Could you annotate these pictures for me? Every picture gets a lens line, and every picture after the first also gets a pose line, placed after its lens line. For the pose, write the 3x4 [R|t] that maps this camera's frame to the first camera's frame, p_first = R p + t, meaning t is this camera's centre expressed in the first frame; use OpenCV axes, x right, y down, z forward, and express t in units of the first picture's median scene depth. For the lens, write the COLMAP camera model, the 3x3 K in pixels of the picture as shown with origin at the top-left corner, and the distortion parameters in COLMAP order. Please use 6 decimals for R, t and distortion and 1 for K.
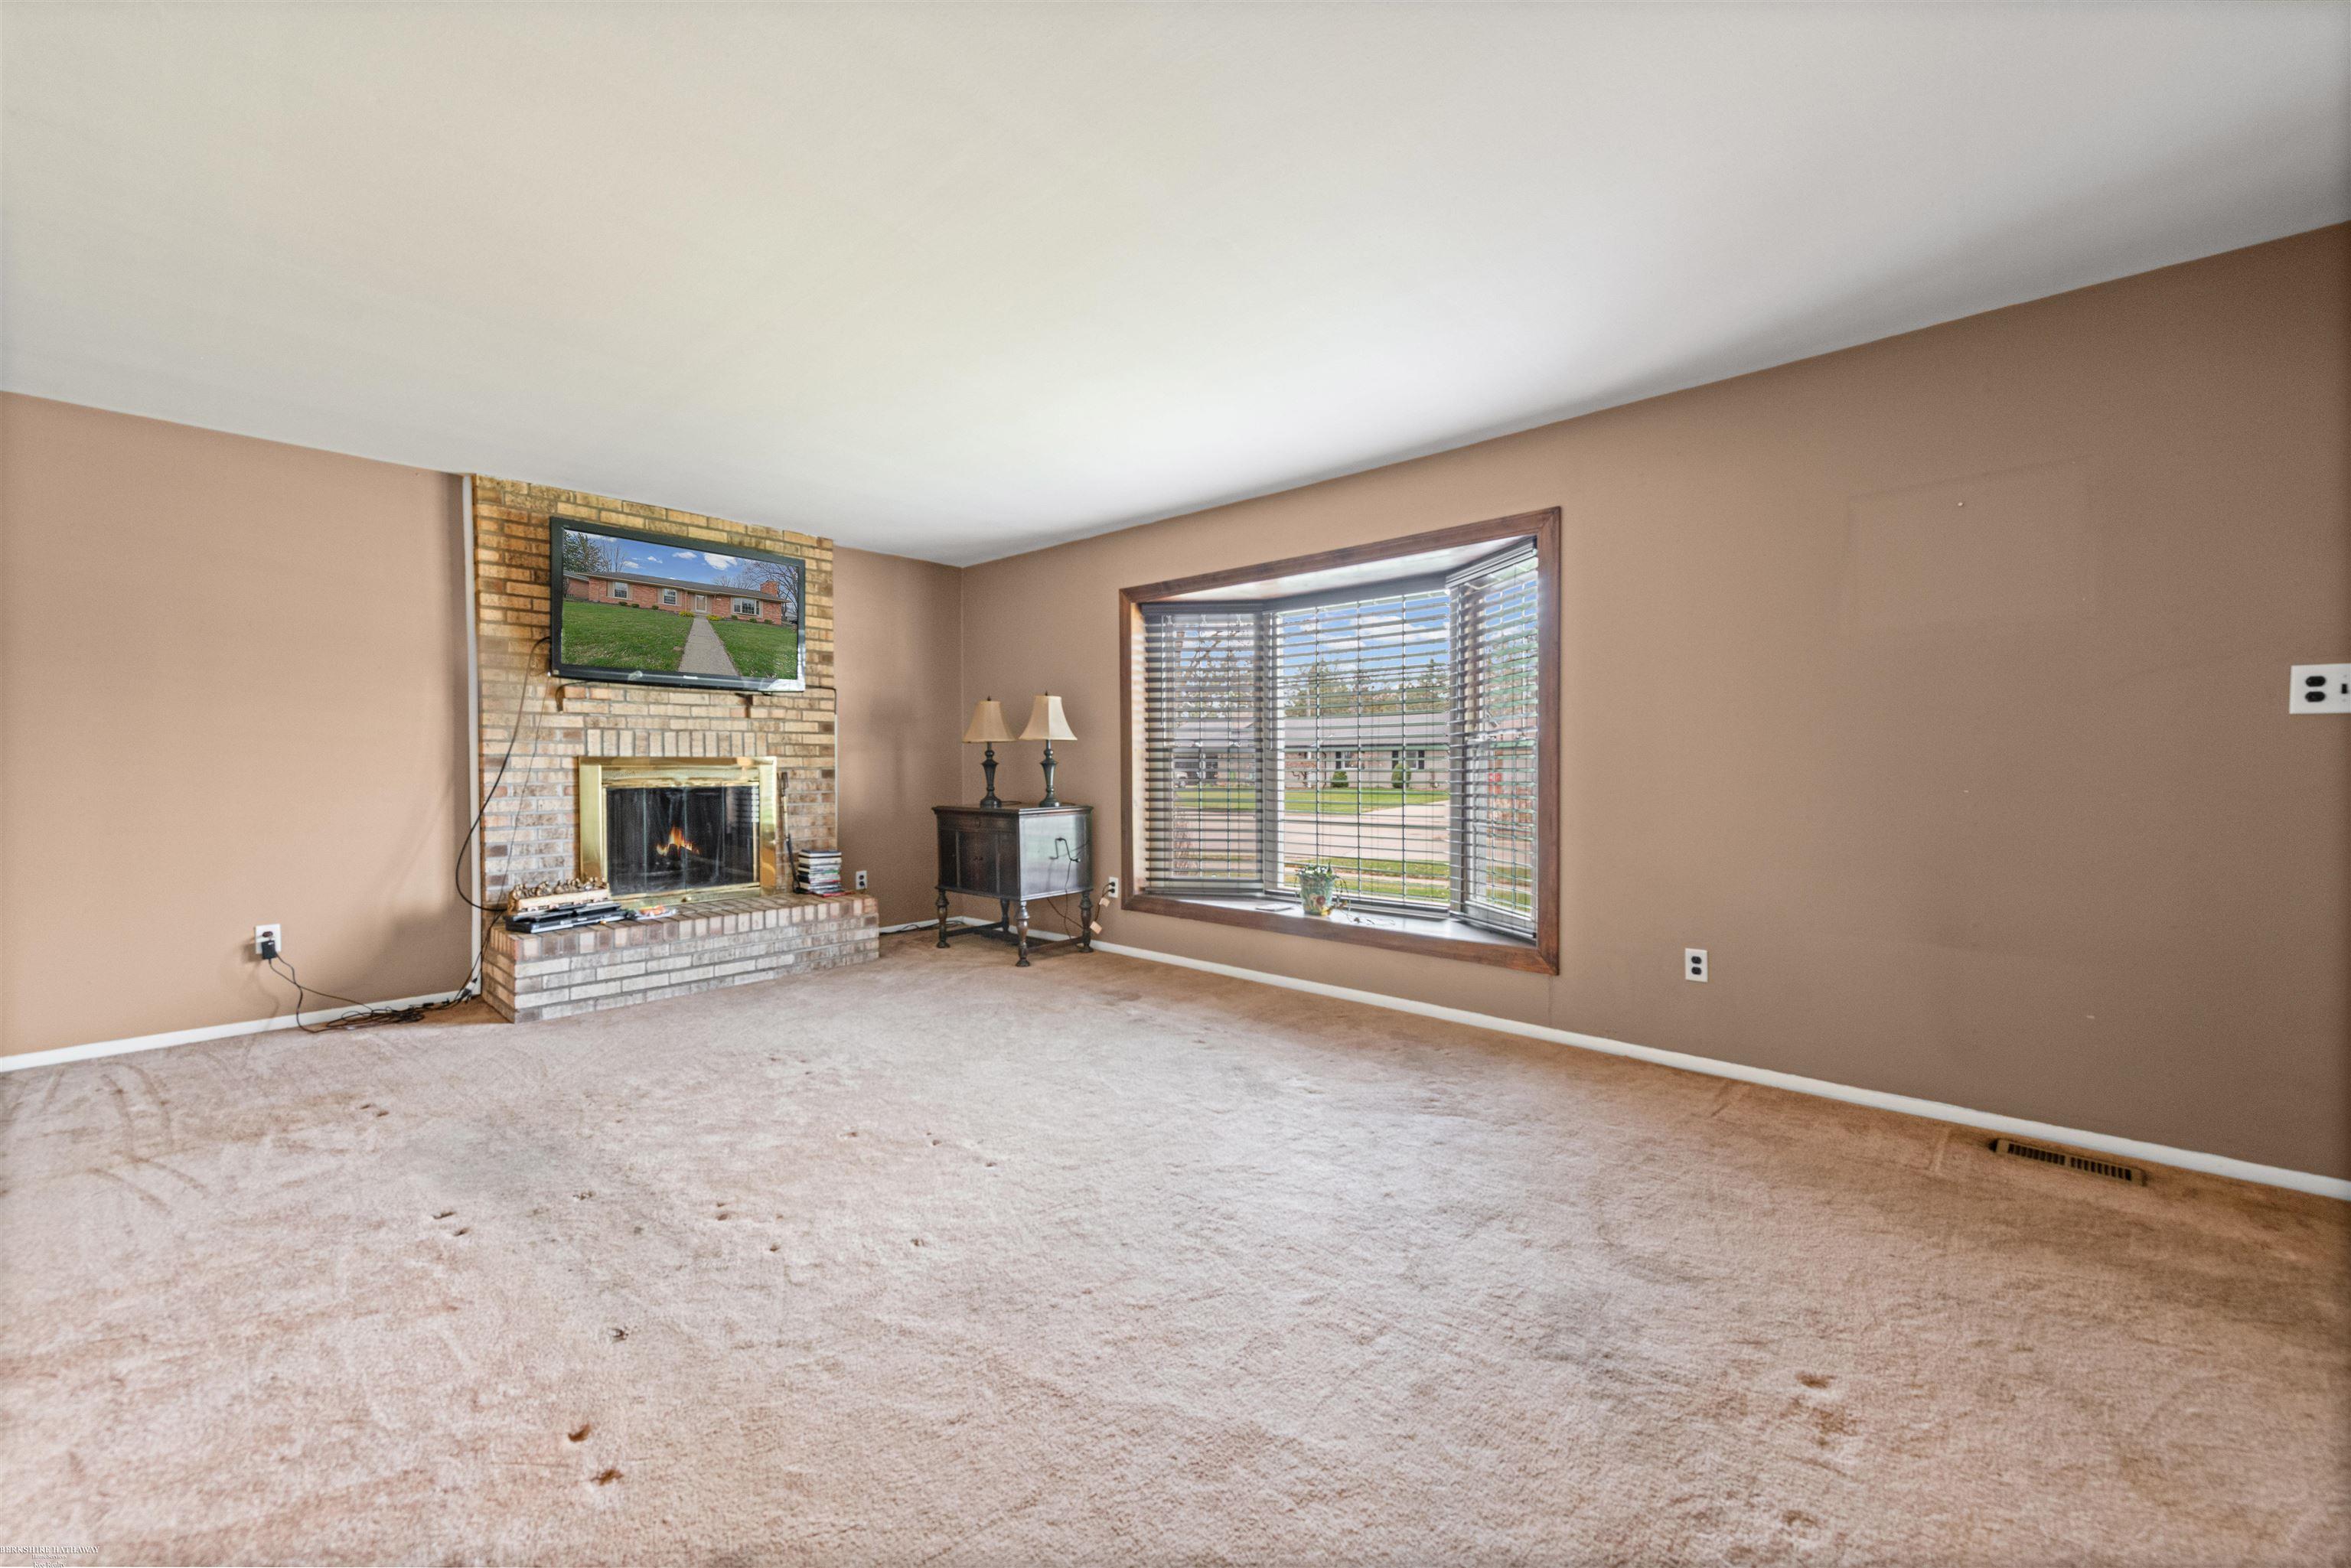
lens RADIAL K [[944.3, 0, 1185.2], [0, 944.3, 771.9], [0, 0, 1]] dist [0.011793, -0.001626]
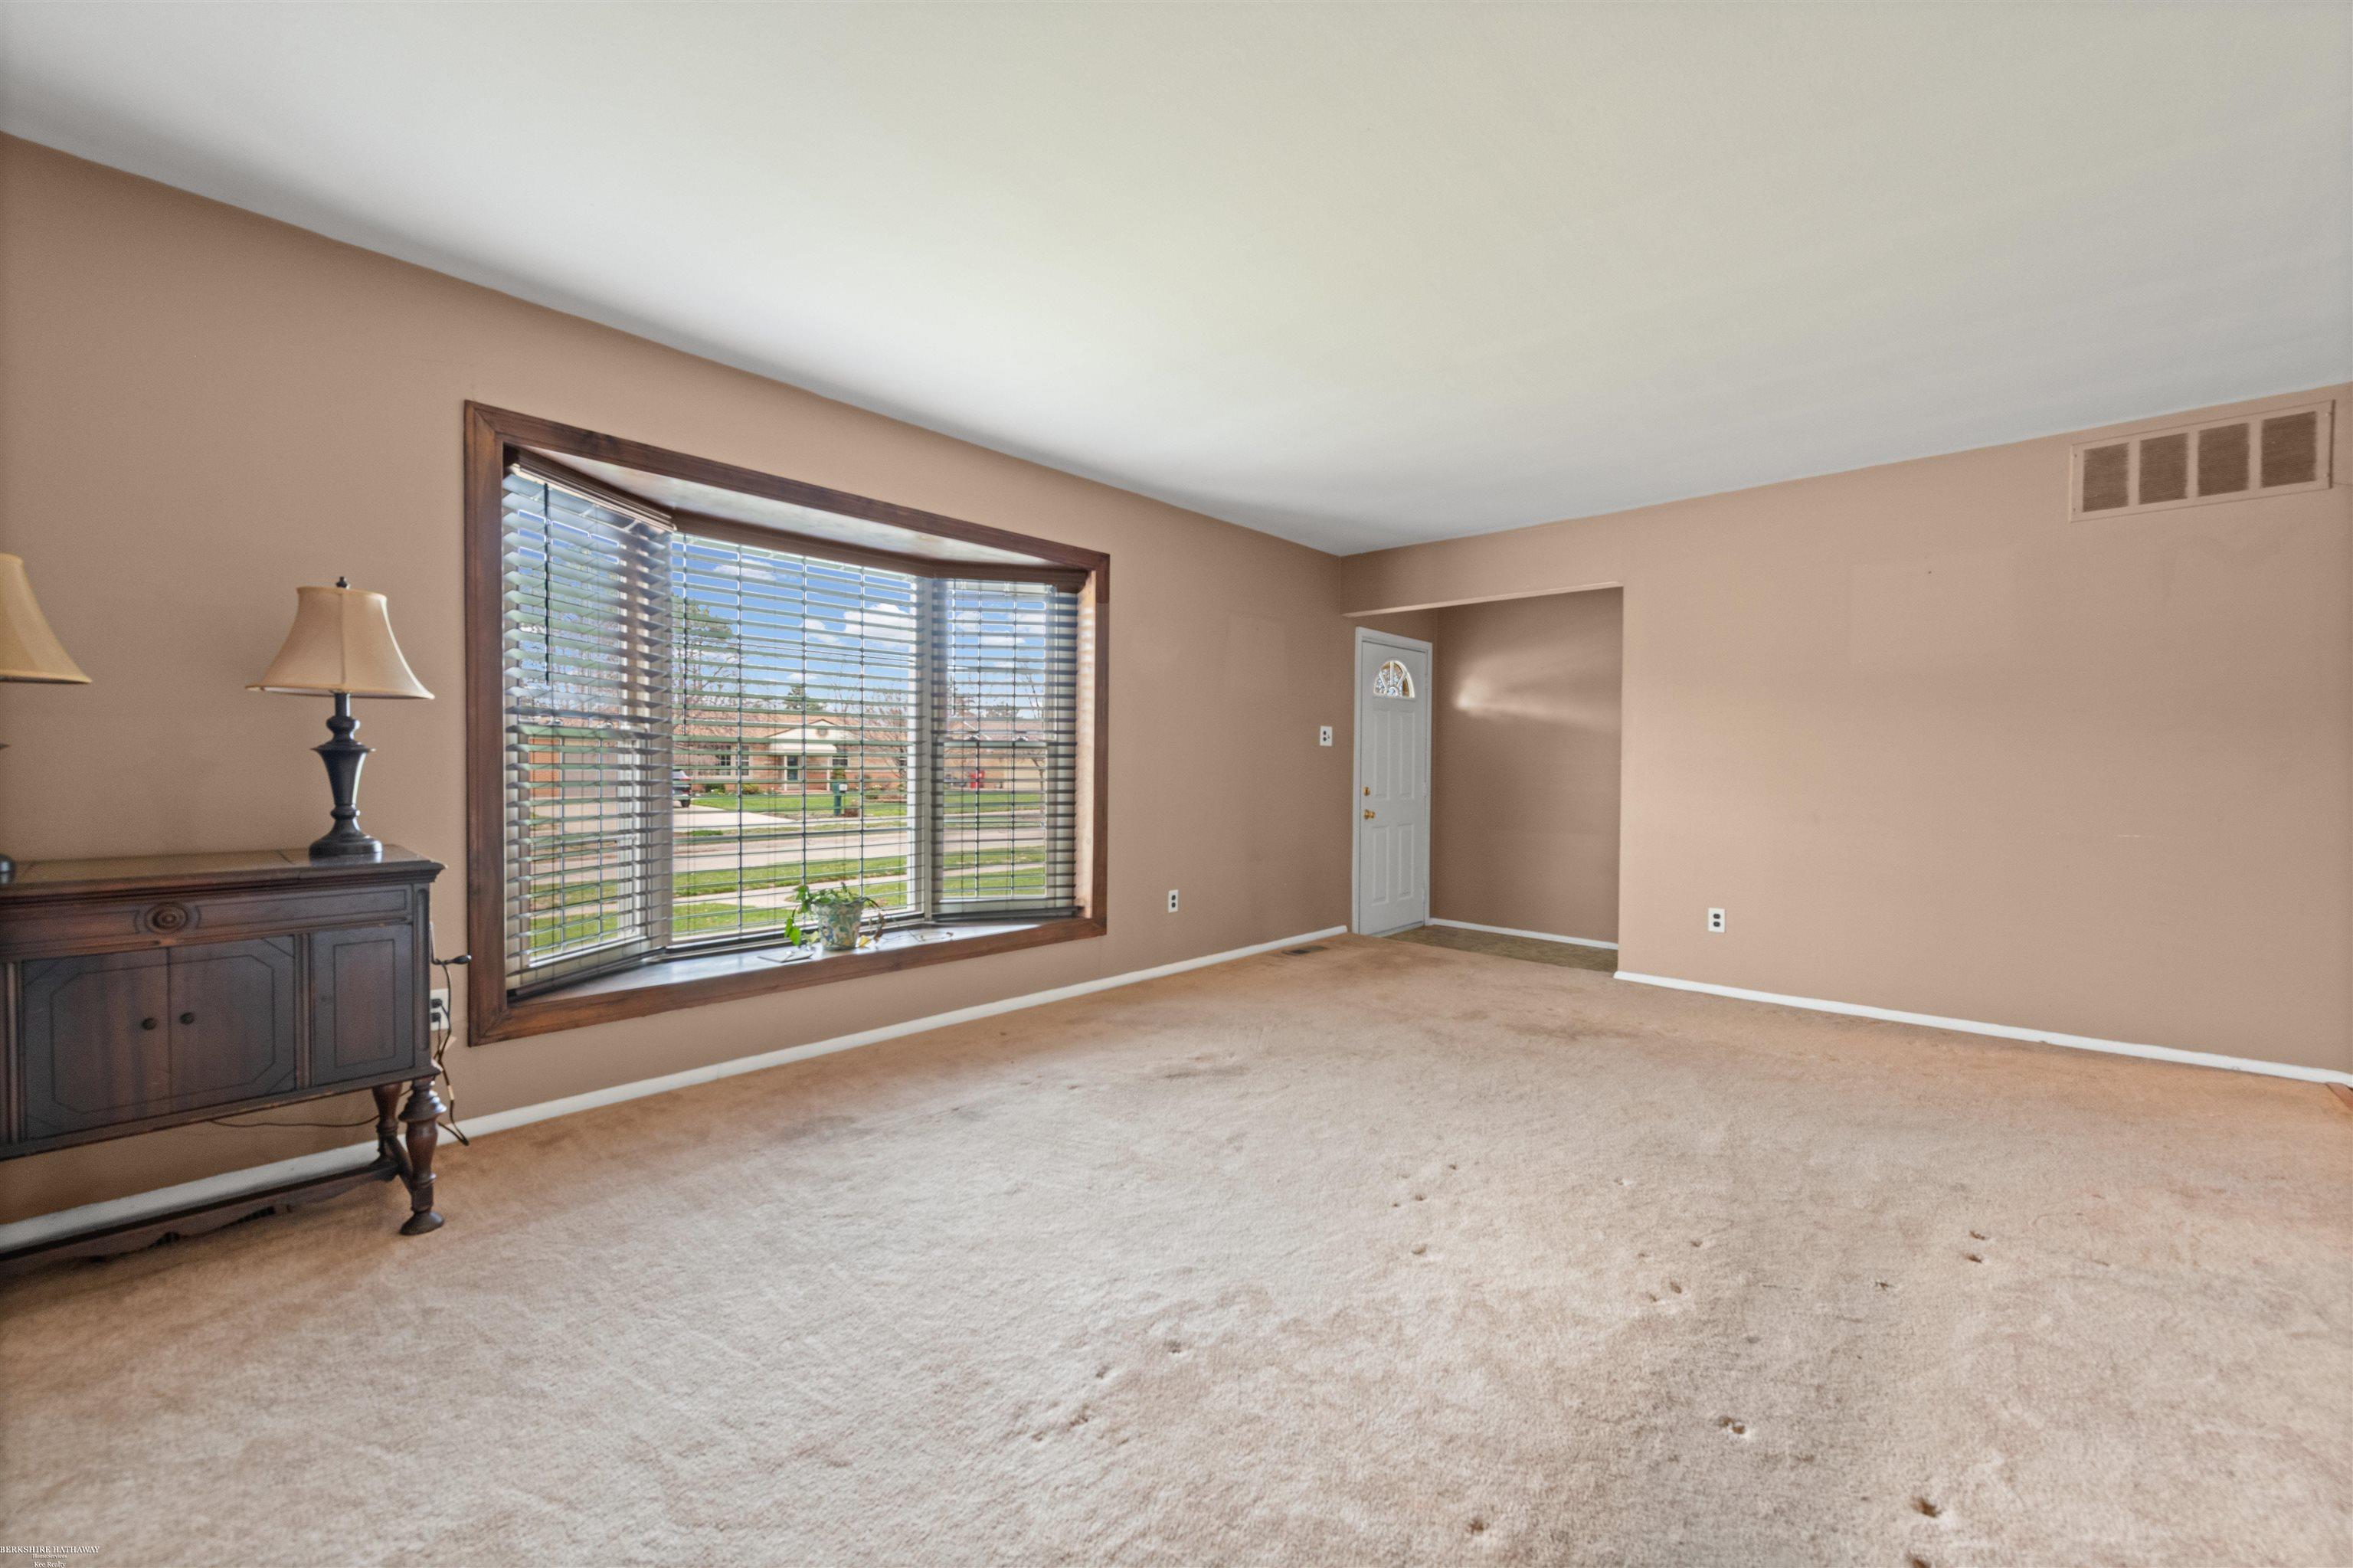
lens RADIAL K [[945.2, 0, 1192.4], [0, 945.2, 779.2], [0, 0, 1]] dist [0.011793, -0.001626]
pose [[-0.021617, -0.011208, 0.999703, -0.676948], [-0.000904, 0.999937, 0.011191, -0.001504], [-0.999766, -0.000662, -0.021626, 0.740393]]
